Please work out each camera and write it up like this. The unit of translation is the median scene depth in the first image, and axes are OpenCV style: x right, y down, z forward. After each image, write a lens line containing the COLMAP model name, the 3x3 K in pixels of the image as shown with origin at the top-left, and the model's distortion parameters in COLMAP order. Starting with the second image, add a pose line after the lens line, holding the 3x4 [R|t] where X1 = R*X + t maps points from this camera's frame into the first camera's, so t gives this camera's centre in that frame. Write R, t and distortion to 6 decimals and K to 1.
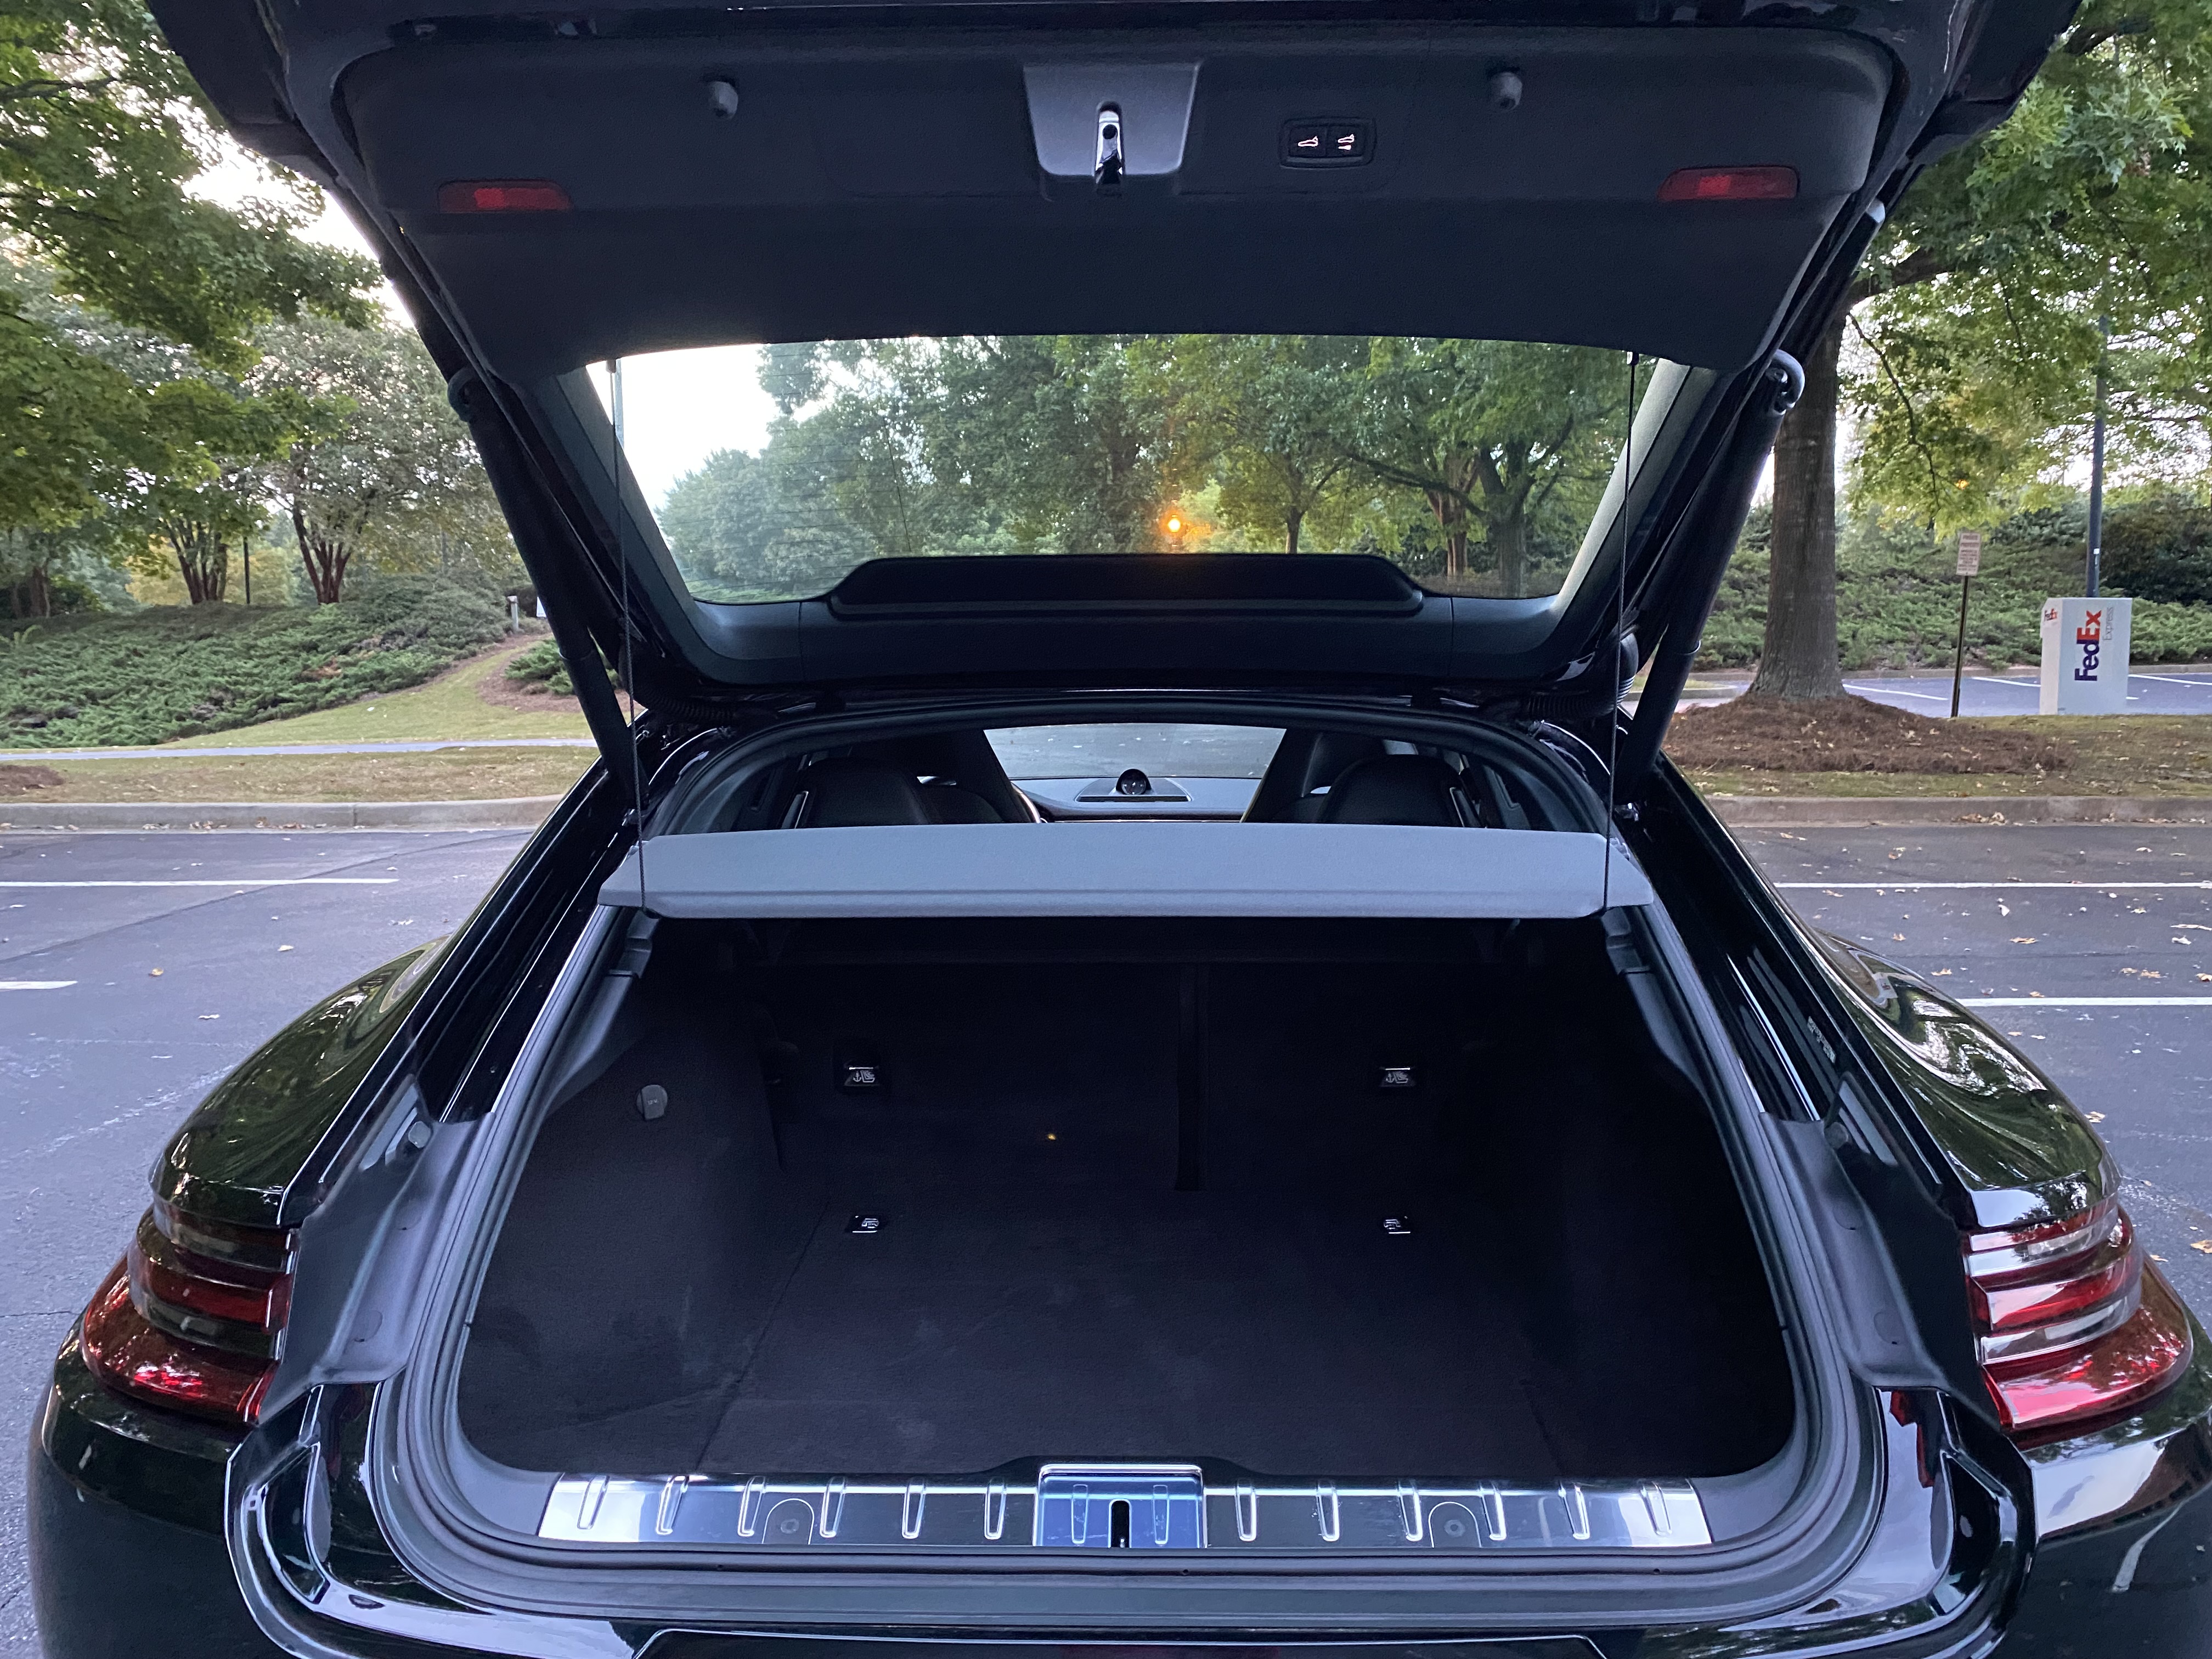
lens RADIAL K [[1648.3, 0, 1106.0], [0, 1648.3, 829.5], [0, 0, 1]] dist [0.173649, -0.330266]
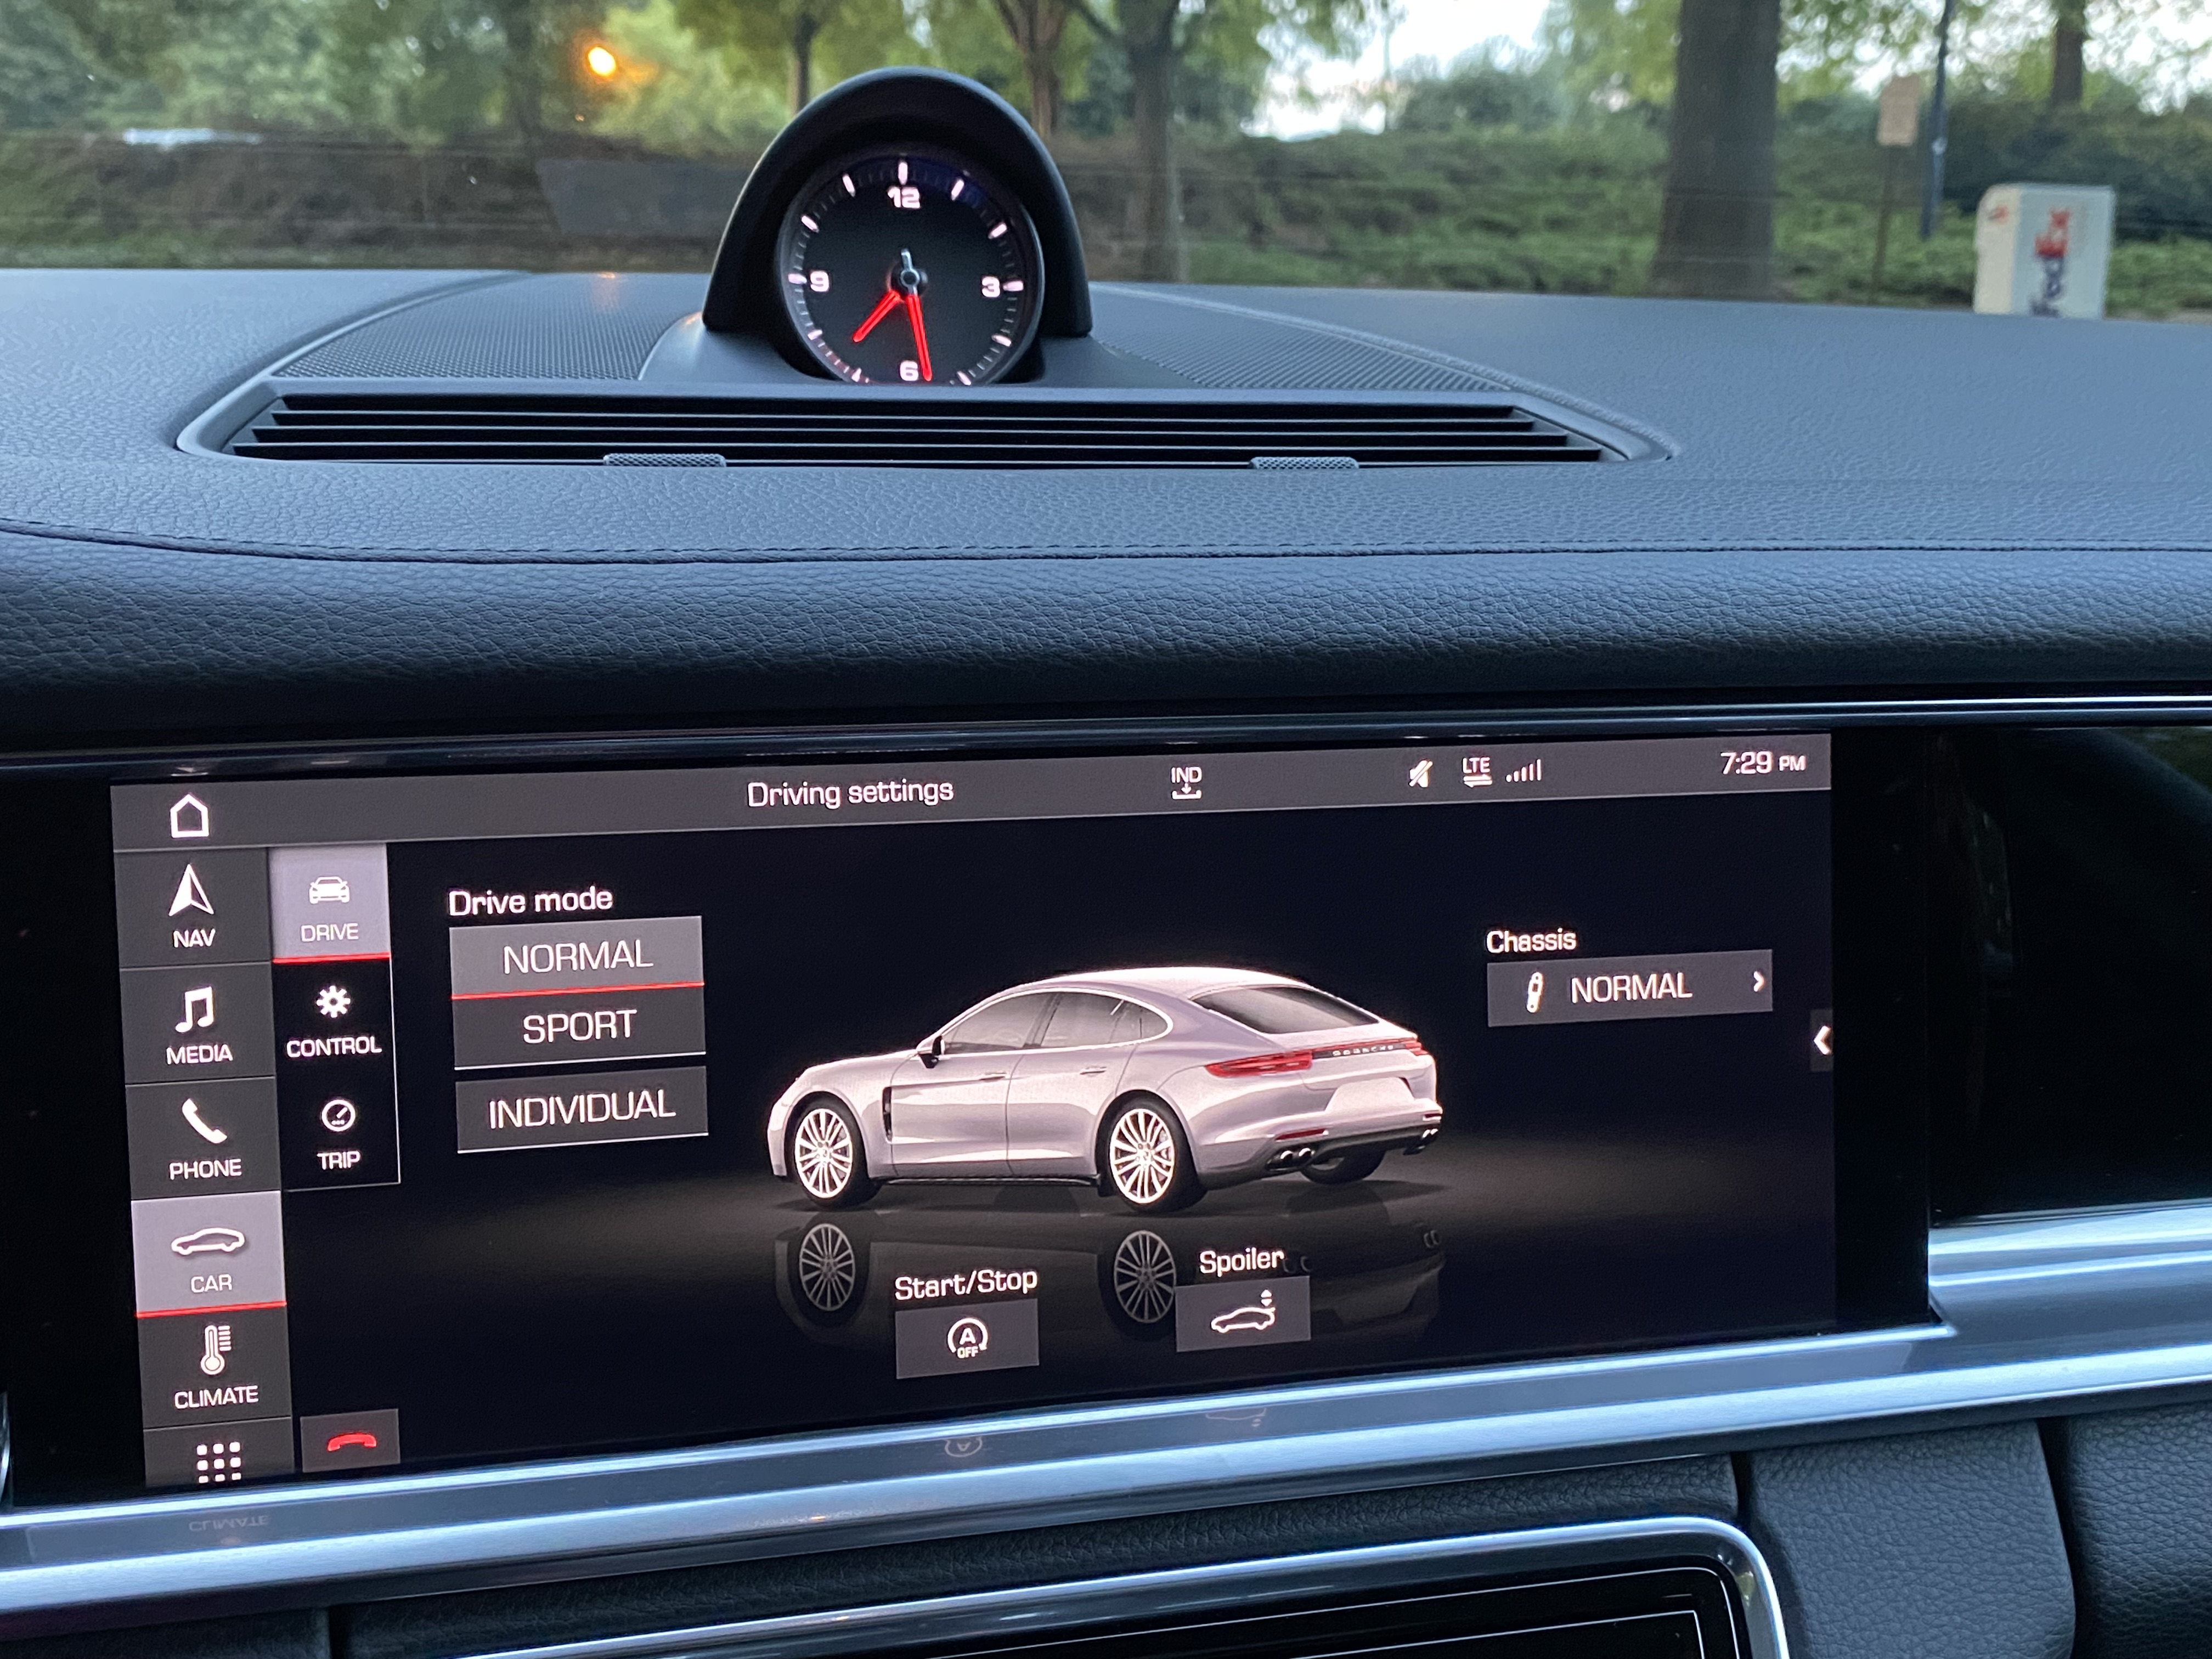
lens RADIAL K [[2250.0, 0, 1106.0], [0, 2250.0, 829.5], [0, 0, 1]] dist [0.007907, 0.011698]
pose [[0.967446, -0.032105, 0.251033, 0.002631], [-0.000825, 0.991516, 0.129985, -0.003132], [-0.253076, -0.125960, 0.959211, 0.132547]]
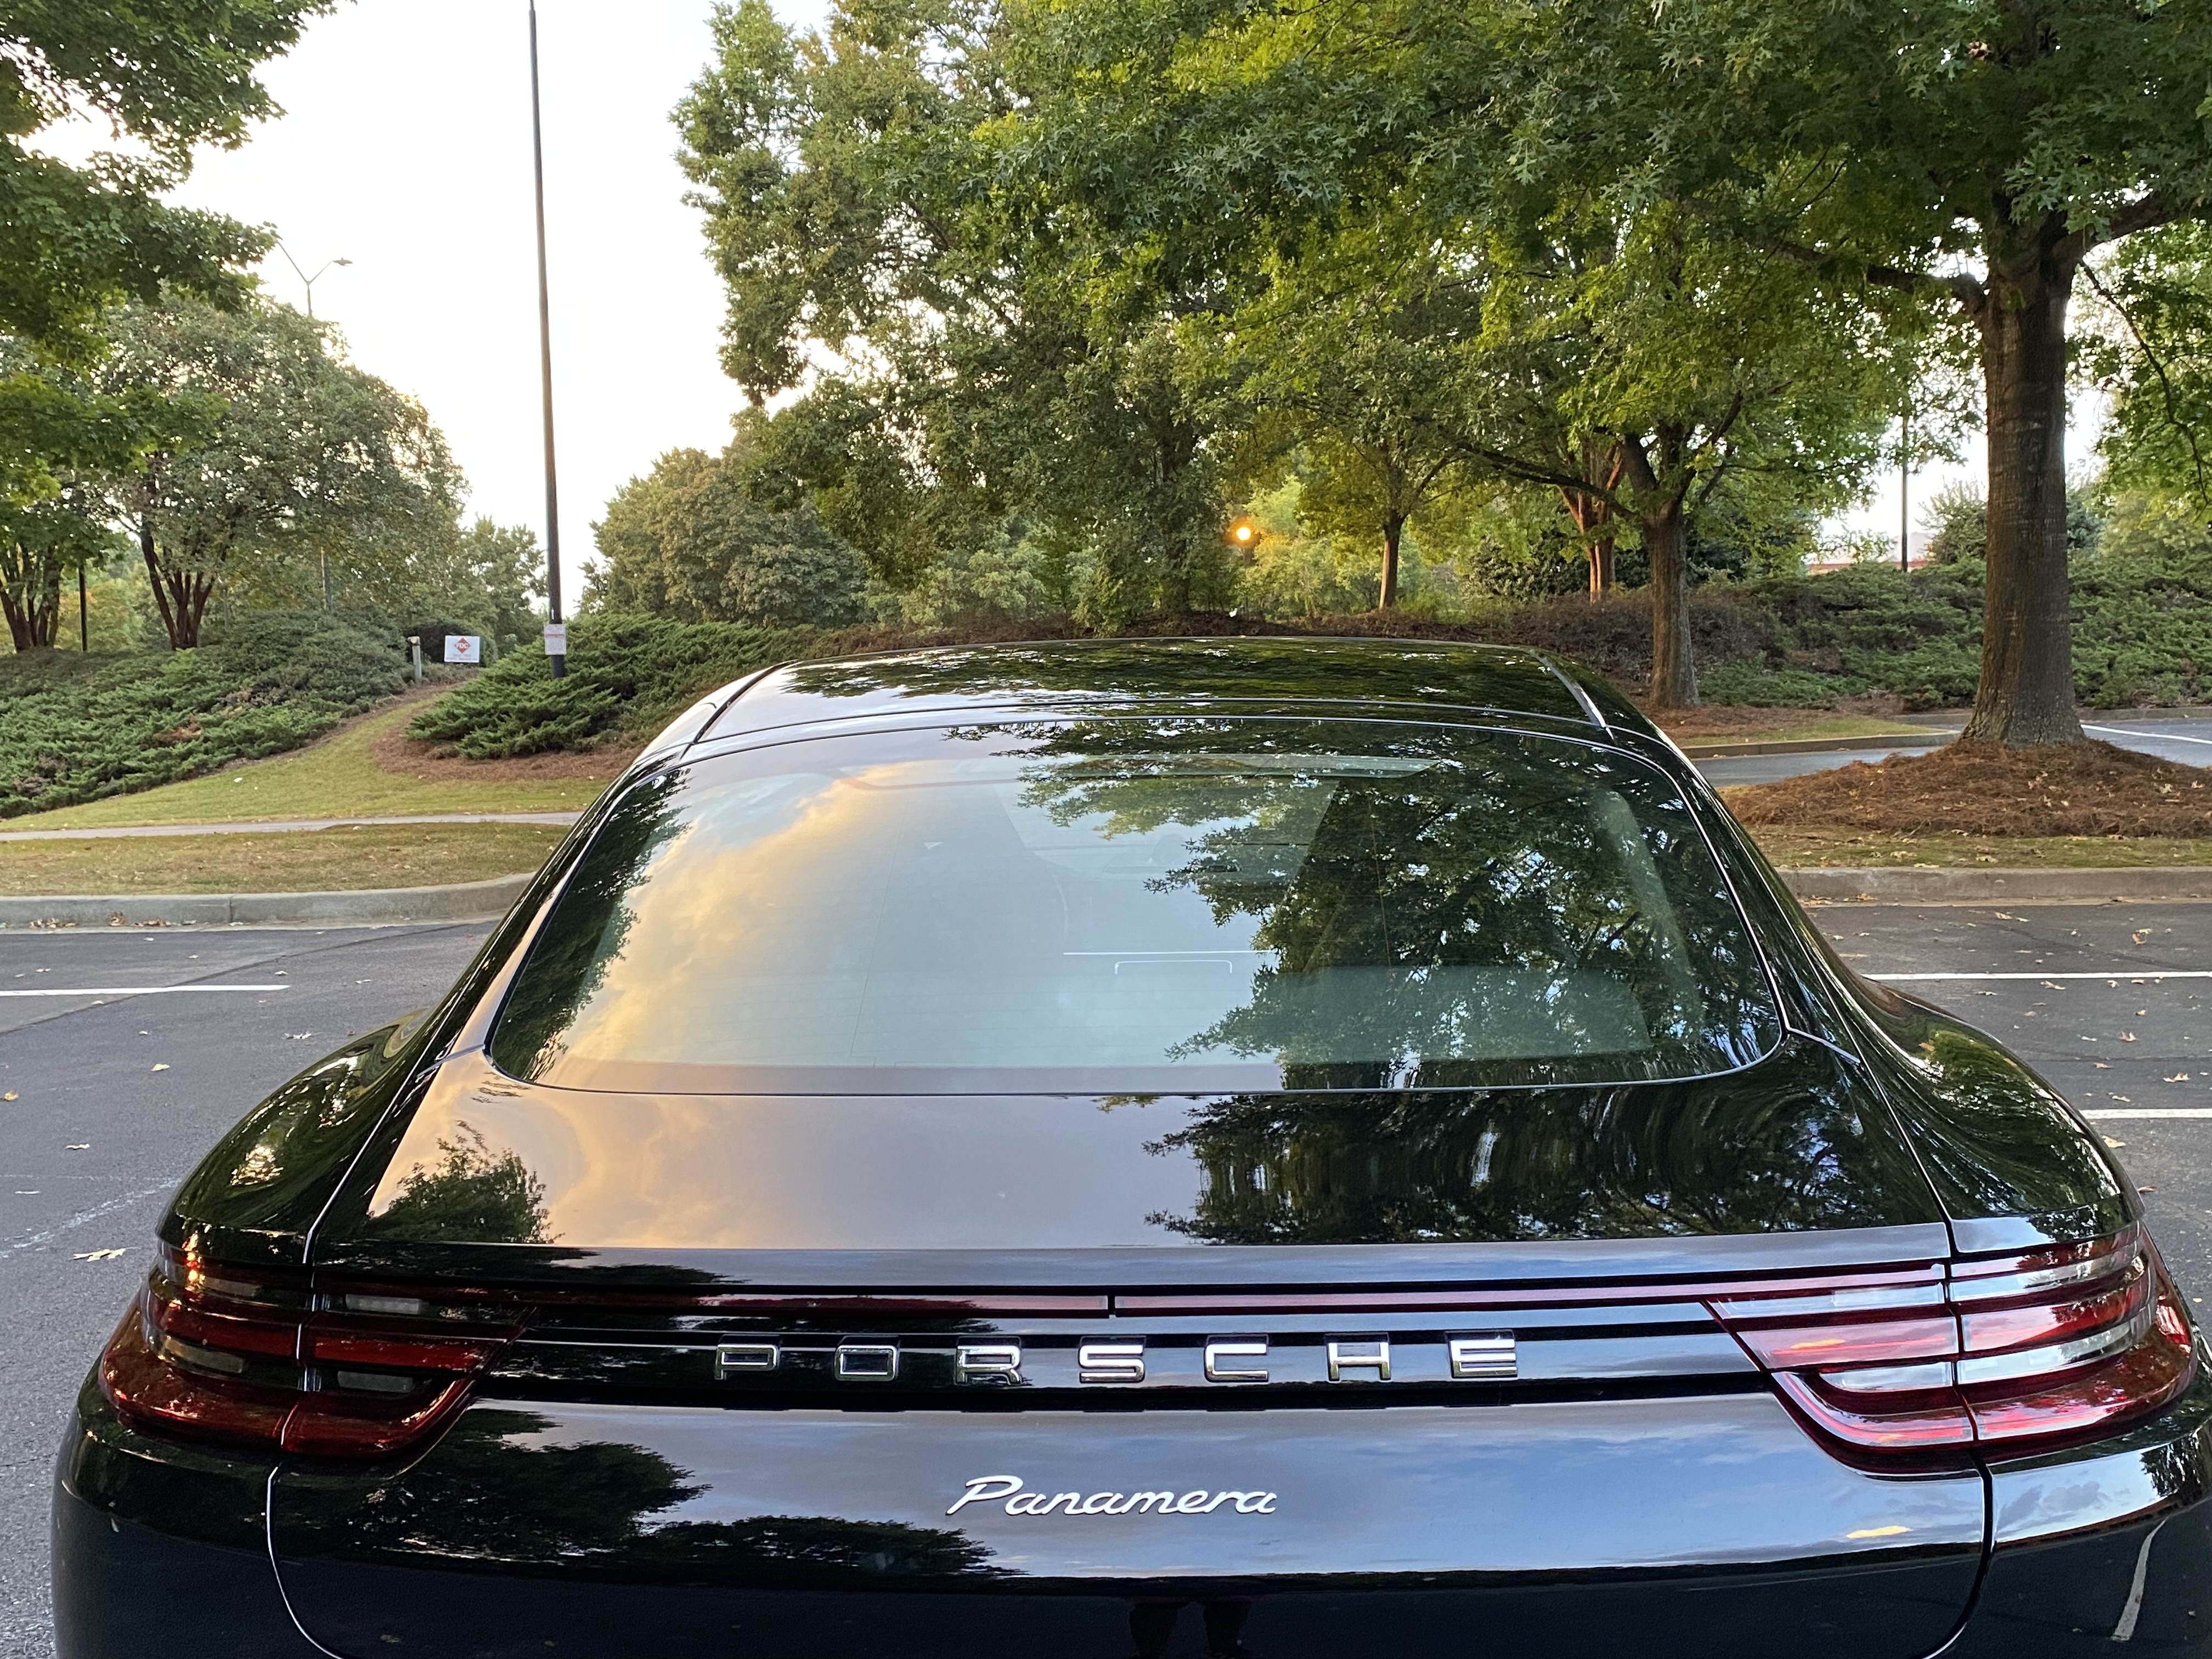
lens RADIAL K [[2127.2, 0, 1106.0], [0, 2127.2, 829.5], [0, 0, 1]] dist [0.197298, -0.453259]
pose [[0.999575, -0.010911, -0.027016, 0.002529], [0.009719, 0.998990, -0.043874, 0.001403], [0.027467, 0.043593, 0.998672, -0.017502]]
